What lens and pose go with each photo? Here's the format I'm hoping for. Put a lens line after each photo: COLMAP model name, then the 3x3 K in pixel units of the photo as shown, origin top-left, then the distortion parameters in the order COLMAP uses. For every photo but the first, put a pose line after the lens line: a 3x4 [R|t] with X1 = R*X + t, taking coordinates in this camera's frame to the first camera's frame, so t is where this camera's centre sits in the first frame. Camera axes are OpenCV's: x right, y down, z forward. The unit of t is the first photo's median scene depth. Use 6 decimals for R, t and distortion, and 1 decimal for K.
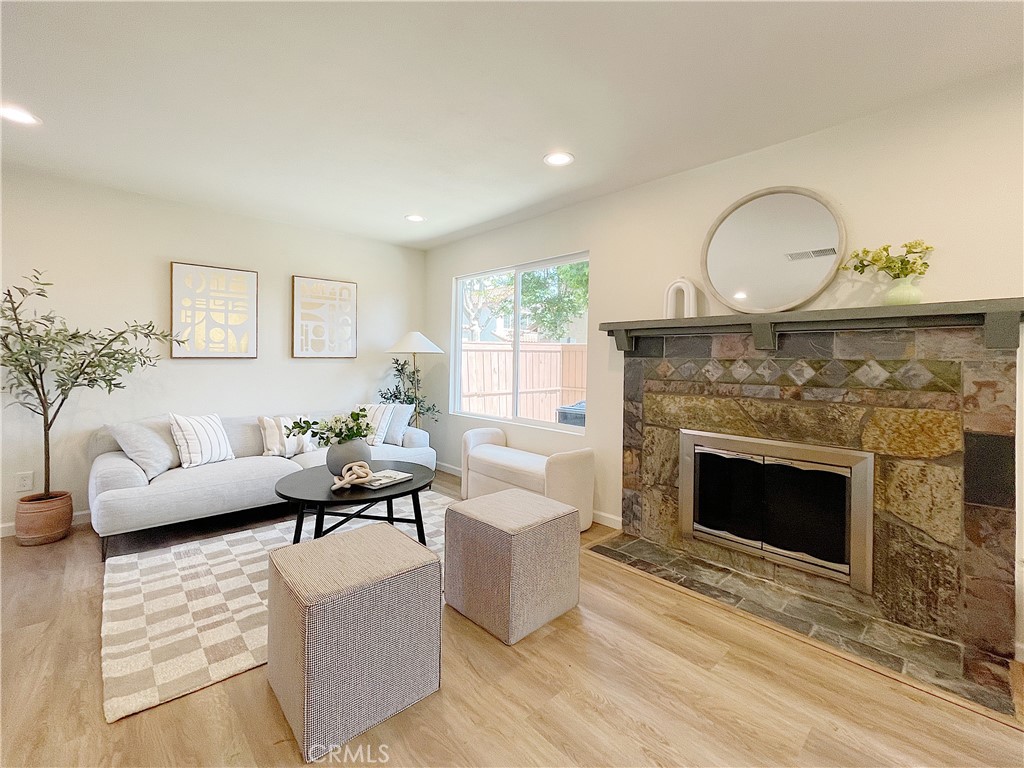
lens RADIAL K [[442.9, 0, 510.2], [0, 442.9, 358.1], [0, 0, 1]] dist [-0.012906, 0.008666]
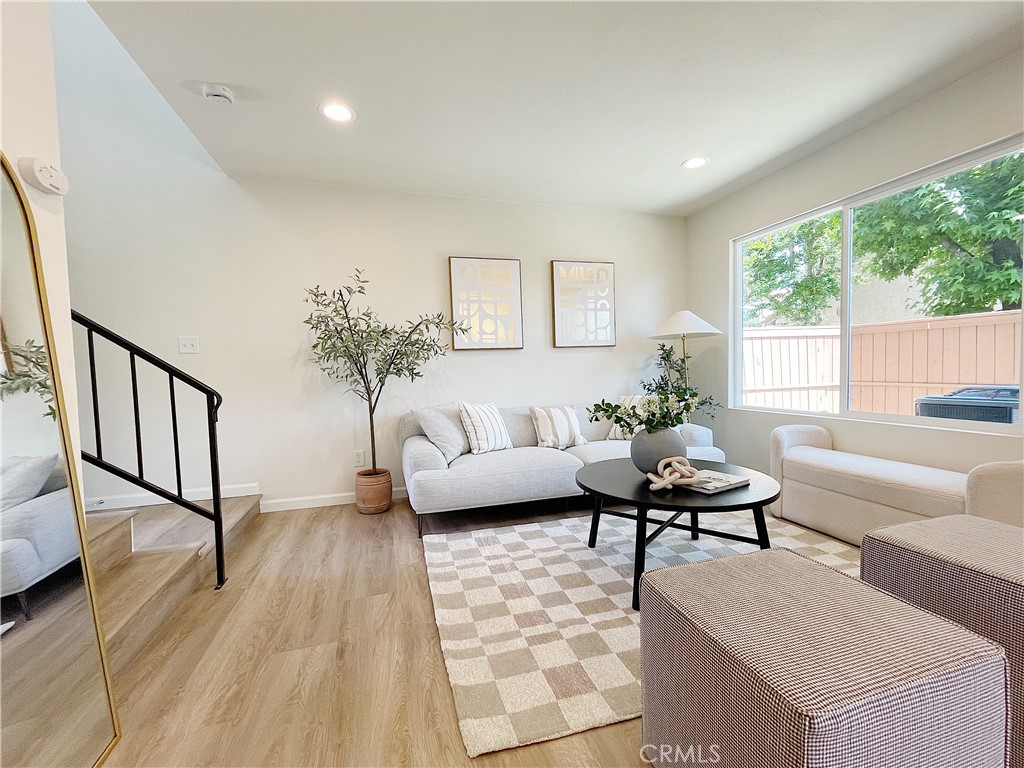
lens RADIAL K [[423.0, 0, 511.6], [0, 423.0, 386.1], [0, 0, 1]] dist [-0.001395, 0.000152]
pose [[0.896978, -0.018753, -0.441677, -0.259649], [0.038861, 0.998577, 0.036522, 0.068877], [0.440363, -0.049923, 0.896431, 0.200779]]
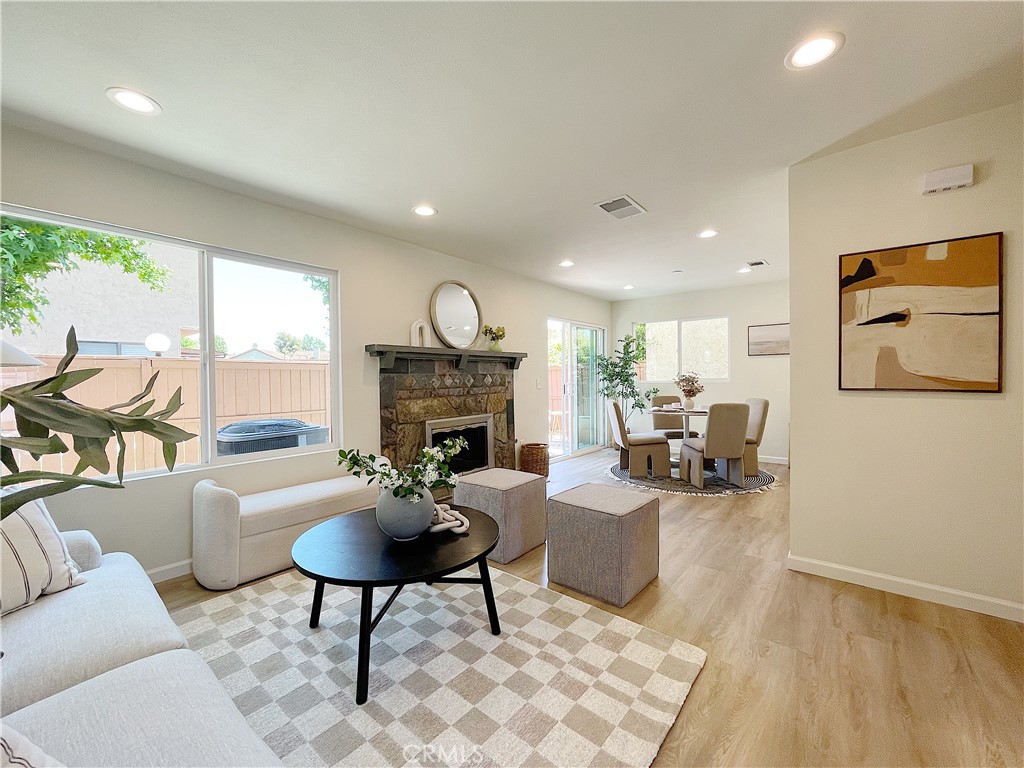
lens RADIAL K [[419.3, 0, 509.1], [0, 419.3, 384.7], [0, 0, 1]] dist [-0.002203, -0.000065]
pose [[-0.121207, -0.029290, 0.992195, -1.072091], [0.007869, 0.999505, 0.030467, -0.004496], [-0.992596, 0.011501, -0.120916, 0.902542]]
